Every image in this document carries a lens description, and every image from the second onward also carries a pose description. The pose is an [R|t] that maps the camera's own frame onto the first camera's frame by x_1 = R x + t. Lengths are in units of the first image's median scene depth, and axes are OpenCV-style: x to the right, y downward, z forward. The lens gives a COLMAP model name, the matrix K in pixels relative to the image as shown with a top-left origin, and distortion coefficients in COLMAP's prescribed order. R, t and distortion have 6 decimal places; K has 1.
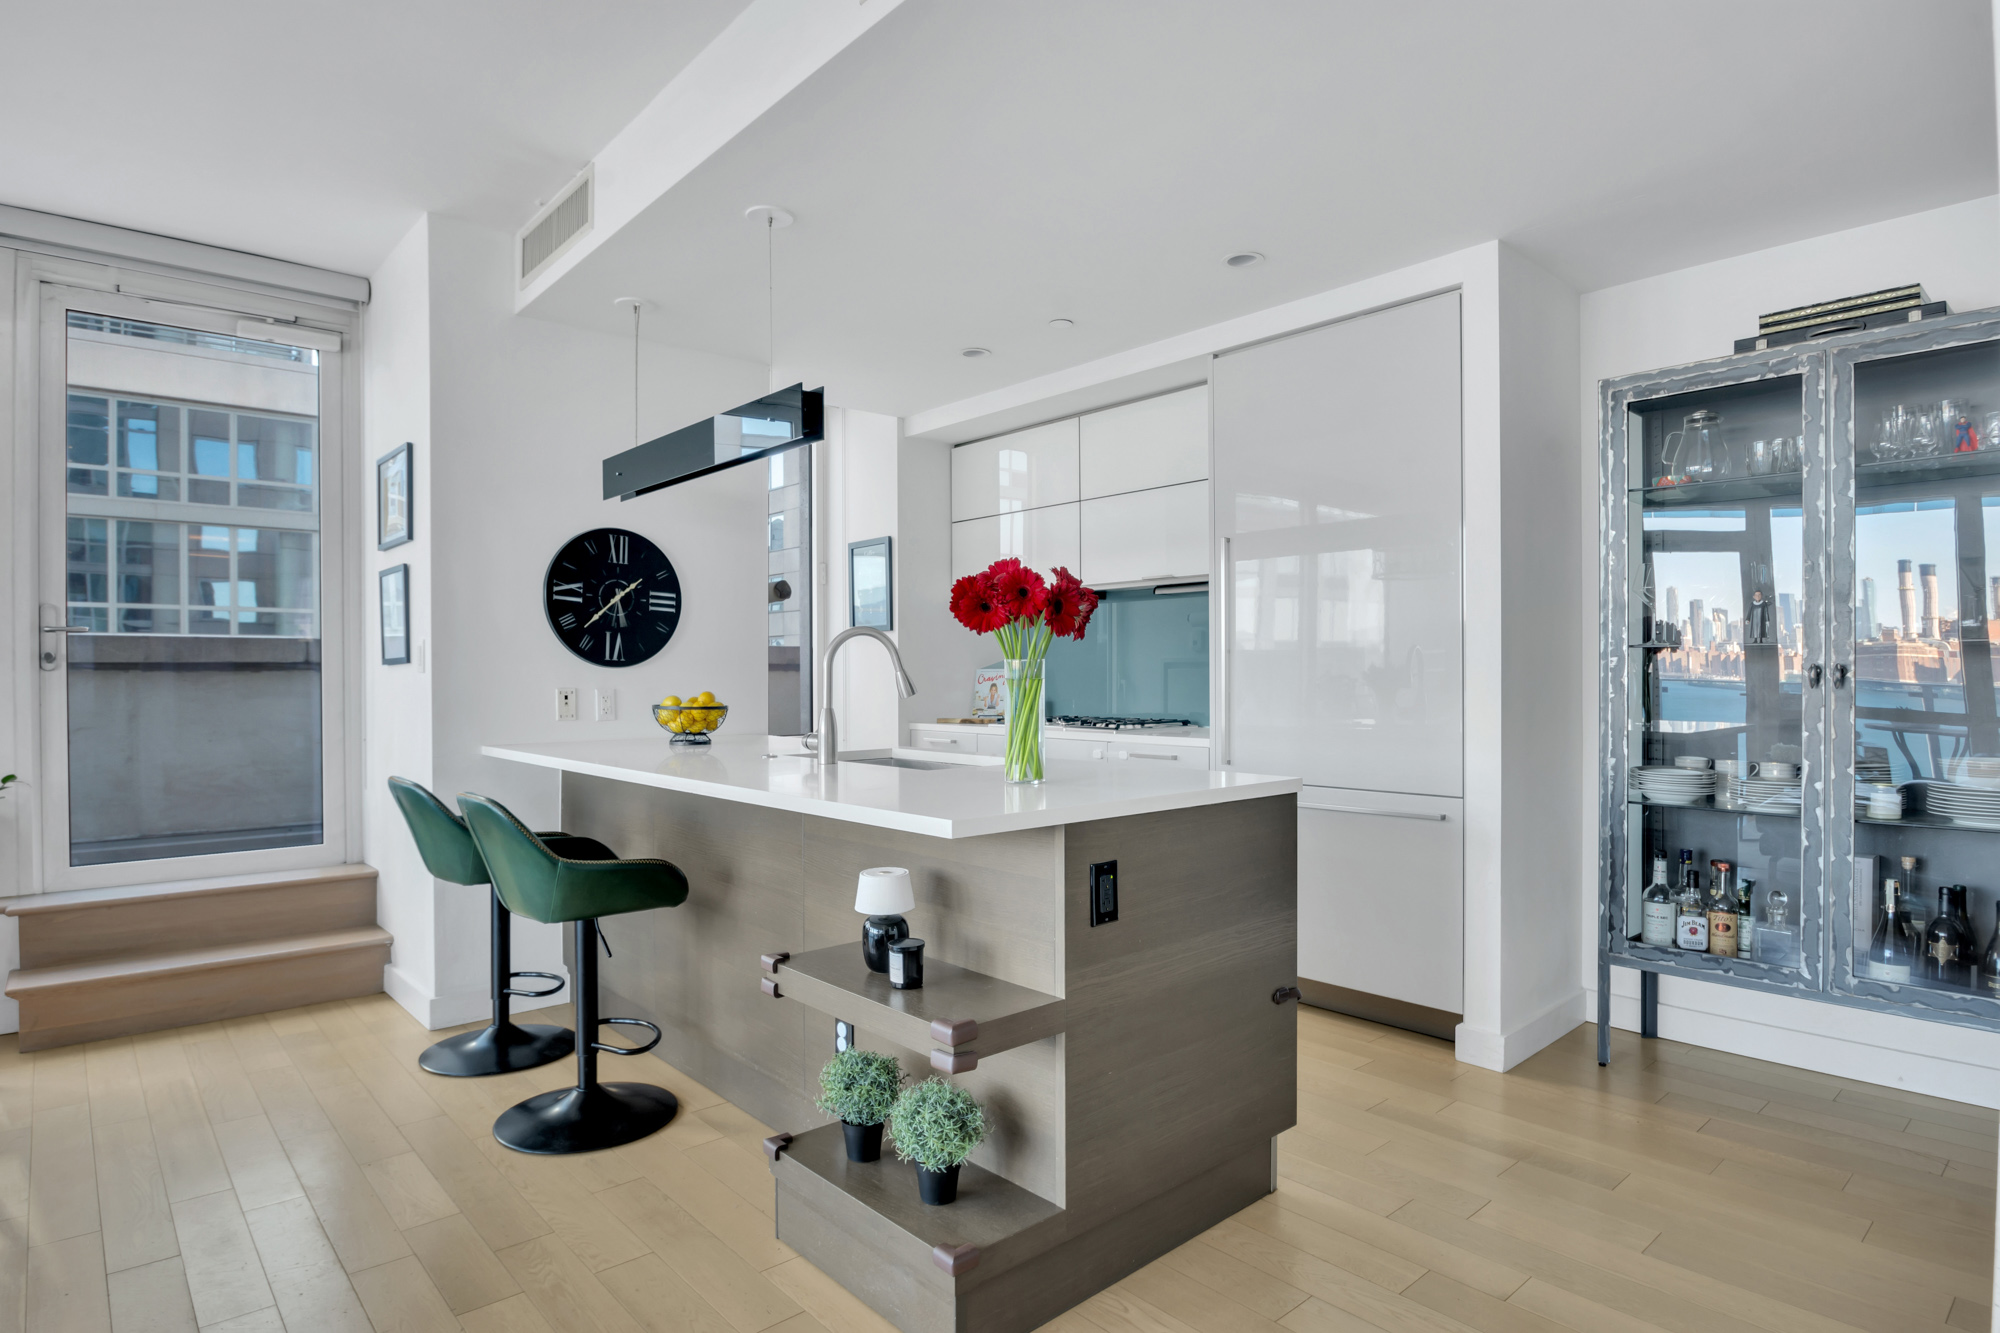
lens RADIAL K [[1076.4, 0, 1019.2], [0, 1076.4, 675.4], [0, 0, 1]] dist [-0.043434, -0.000762]
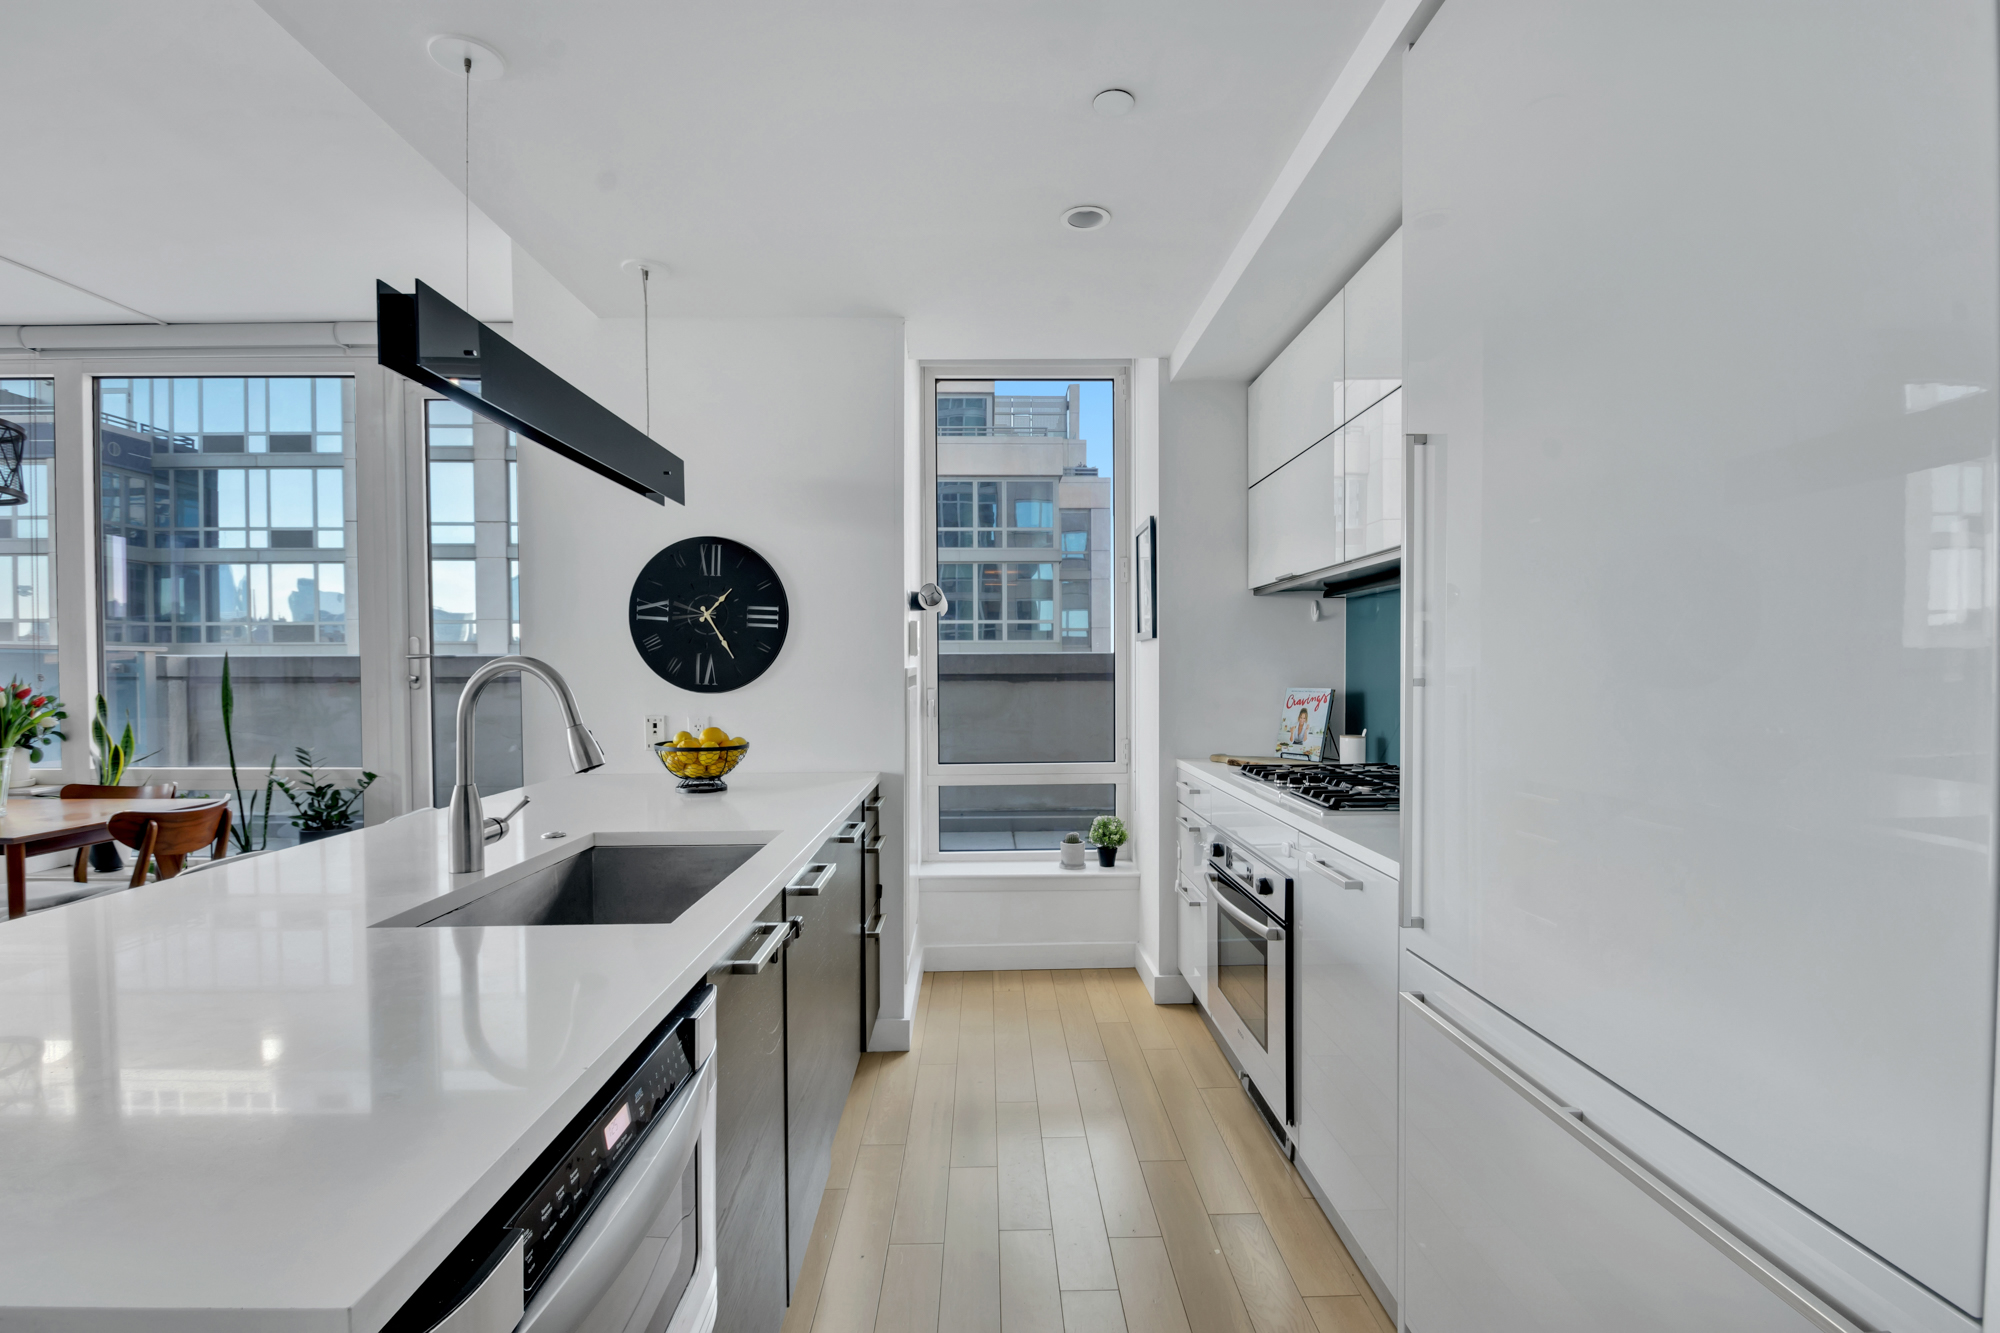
lens RADIAL K [[907.8, 0, 1021.6], [0, 907.8, 694.7], [0, 0, 1]] dist [-0.014184, -0.005129]
pose [[0.759688, 0.019844, -0.649984, 0.310462], [0.000901, 0.999501, 0.031567, -0.028747], [0.650287, -0.024567, 0.759292, 0.581972]]
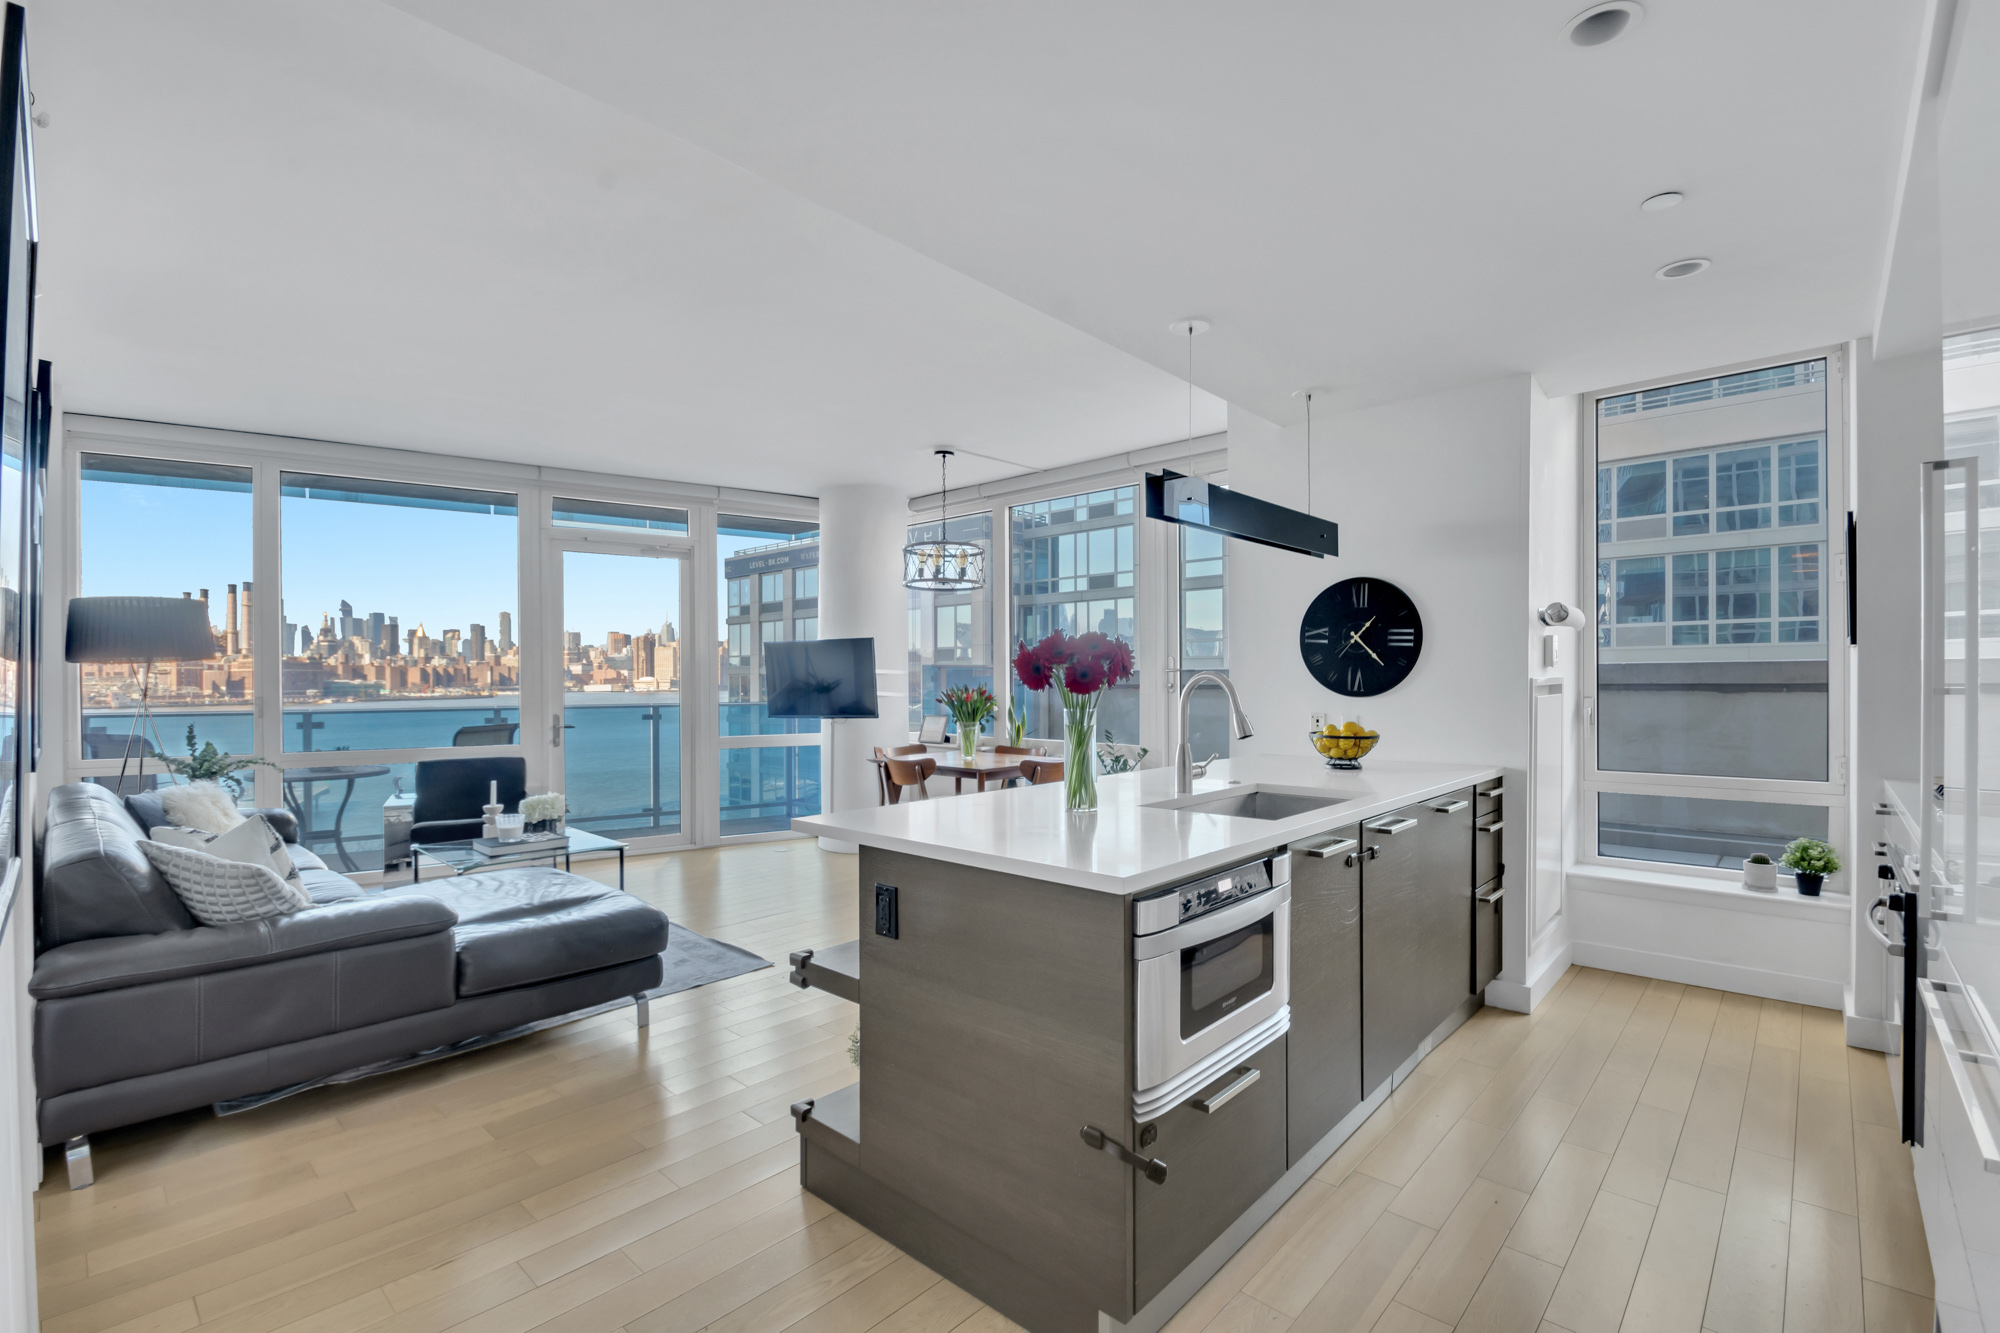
lens RADIAL K [[880.9, 0, 1020.8], [0, 880.9, 683.8], [0, 0, 1]] dist [0.009887, -0.015251]
pose [[0.091217, 0.006844, -0.995807, 0.543099], [0.005407, 0.999958, 0.007368, -0.030115], [0.995816, -0.006057, 0.091177, 0.532896]]
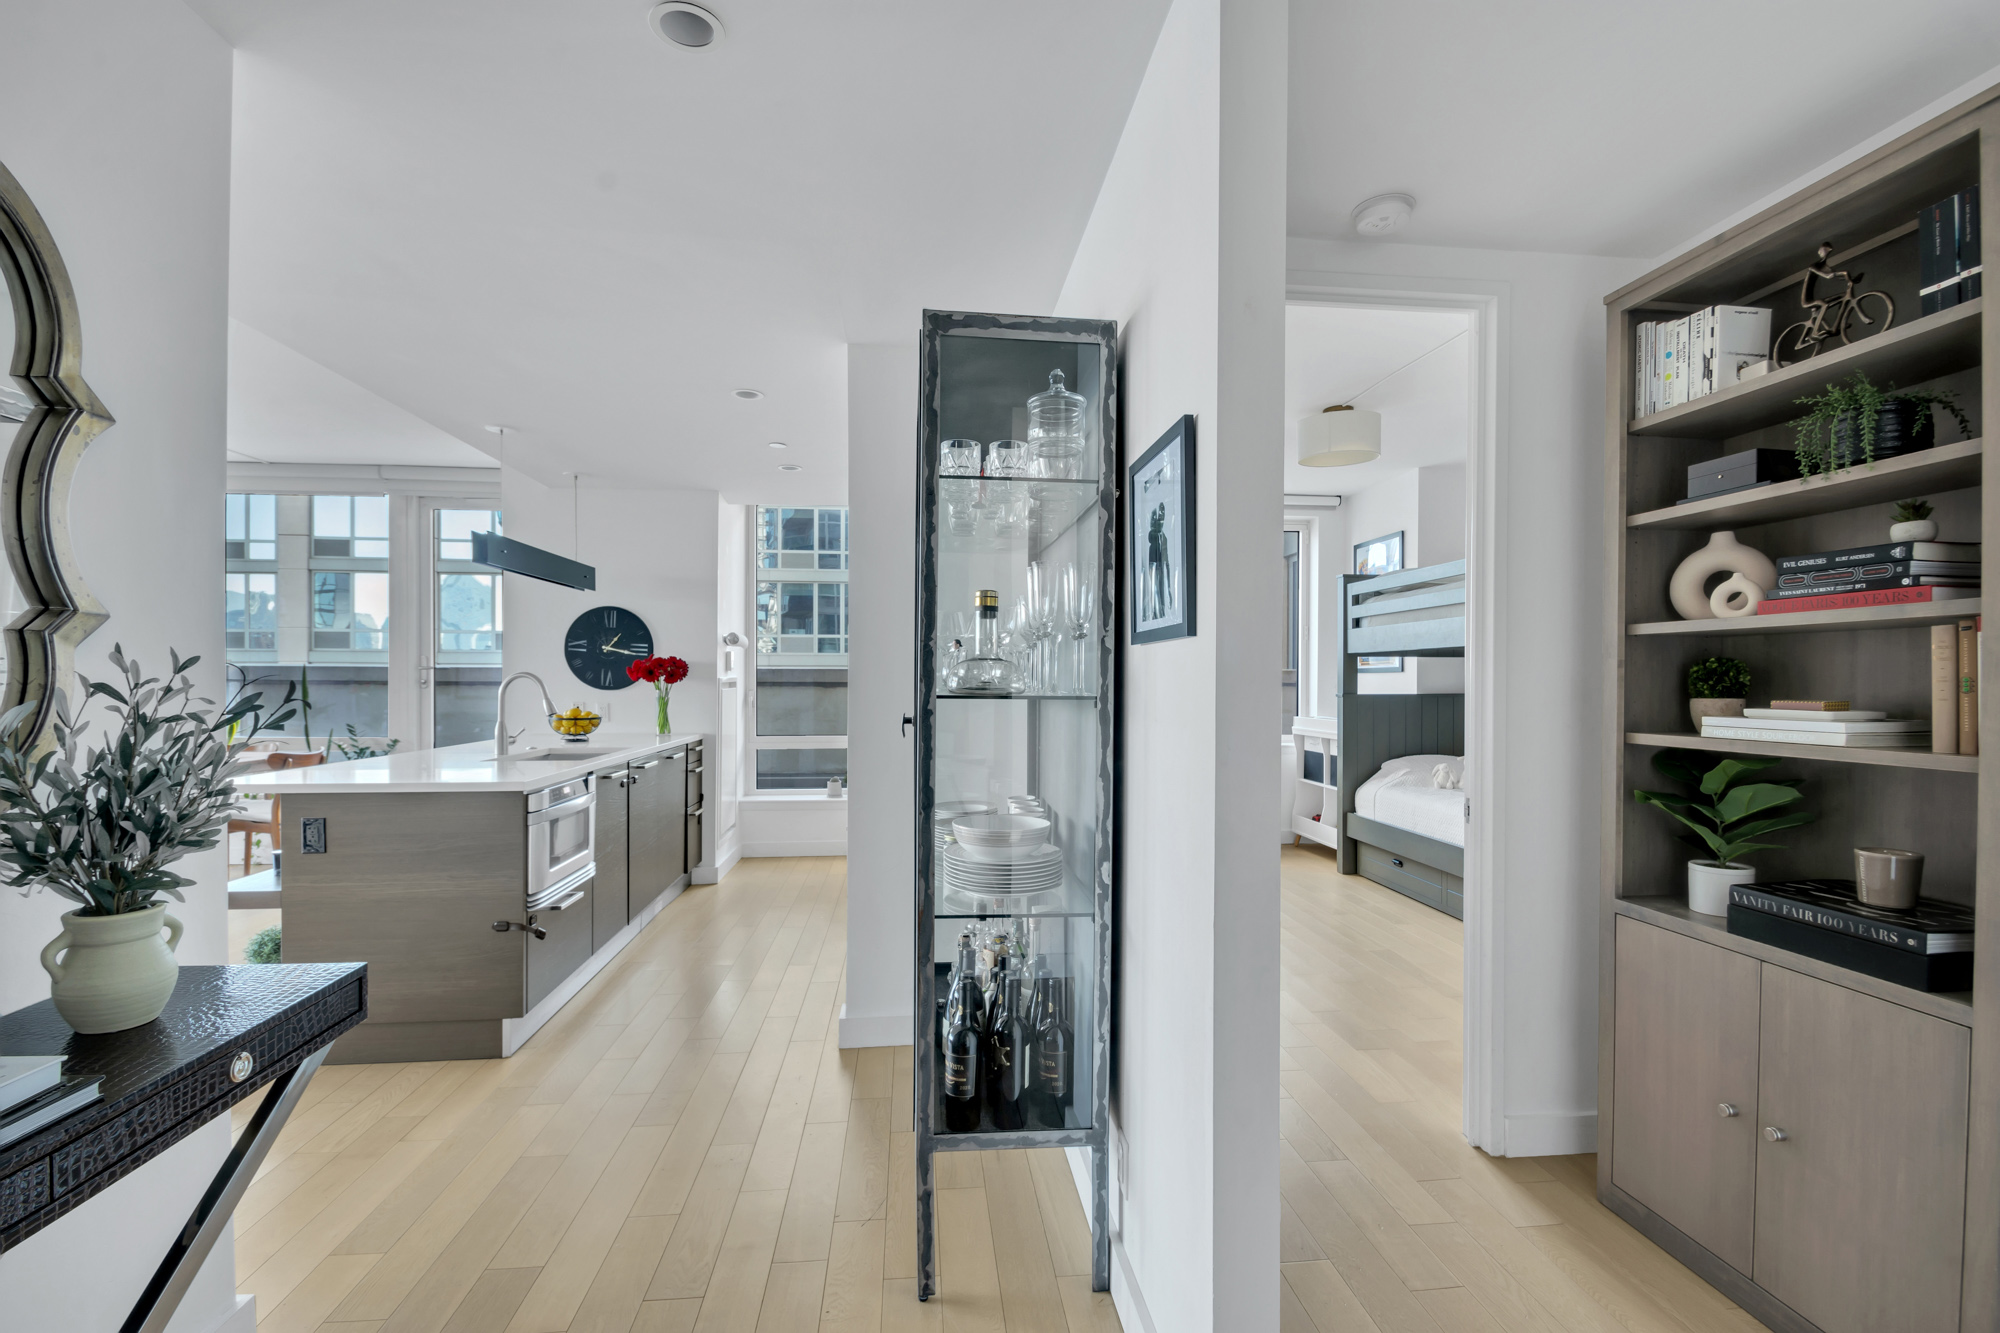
lens RADIAL K [[880.9, 0, 1002.9], [0, 880.9, 683.3], [0, 0, 1]] dist [0.009887, -0.015251]
pose [[0.800120, 0.009909, -0.599759, 0.927078], [-0.005067, 0.999940, 0.009761, -0.033684], [0.599819, -0.004771, 0.800121, 0.260989]]
